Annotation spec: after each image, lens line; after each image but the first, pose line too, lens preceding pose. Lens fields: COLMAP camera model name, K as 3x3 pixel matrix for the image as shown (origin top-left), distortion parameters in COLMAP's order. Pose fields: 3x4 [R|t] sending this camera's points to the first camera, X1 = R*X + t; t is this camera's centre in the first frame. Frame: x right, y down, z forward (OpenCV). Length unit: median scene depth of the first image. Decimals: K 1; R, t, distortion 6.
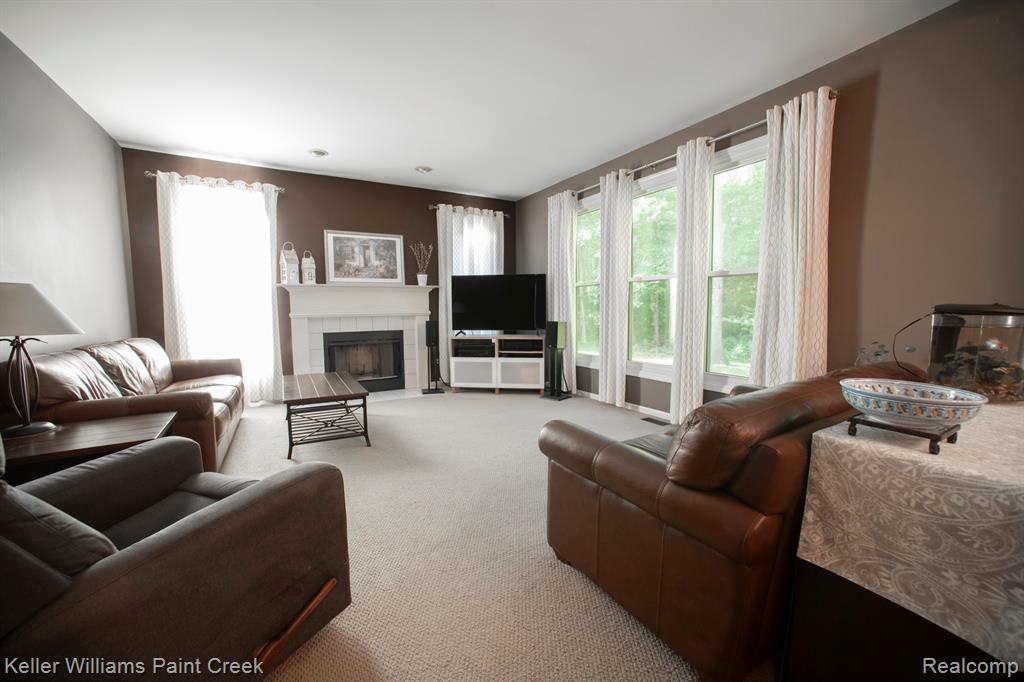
lens RADIAL K [[421.0, 0, 513.6], [0, 421.0, 341.5], [0, 0, 1]] dist [-0.003878, 0.005519]
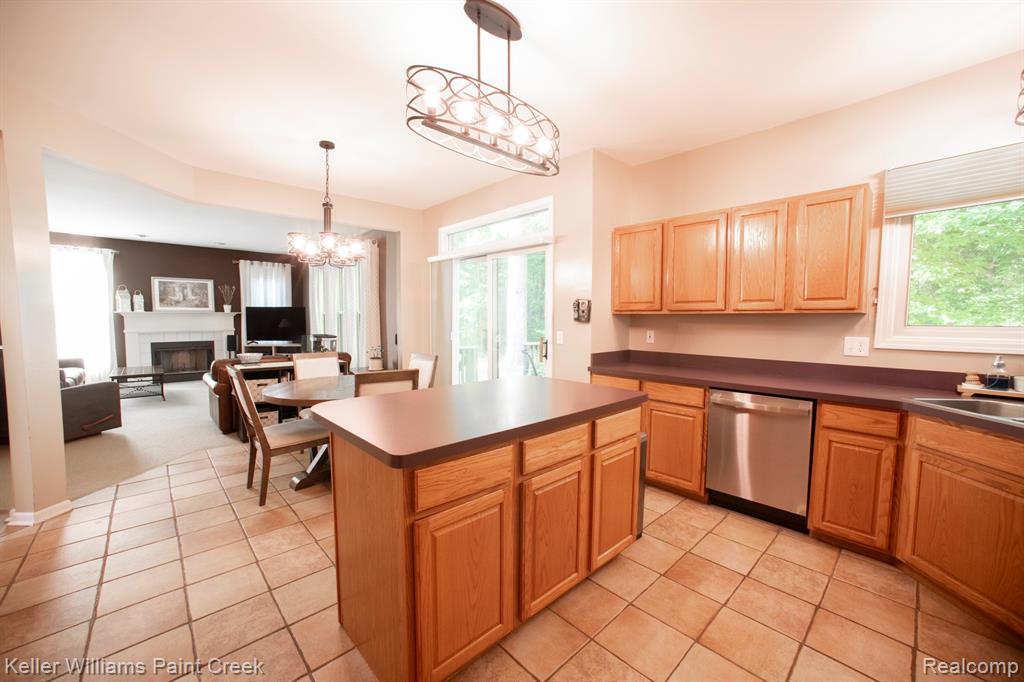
lens RADIAL K [[412.9, 0, 518.6], [0, 412.9, 345.6], [0, 0, 1]] dist [0.012357, 0.000841]
pose [[0.975910, -0.008369, 0.218011, 0.523684], [0.010160, 0.999923, -0.007094, 0.014383], [-0.217935, 0.009139, 0.975921, -0.778653]]
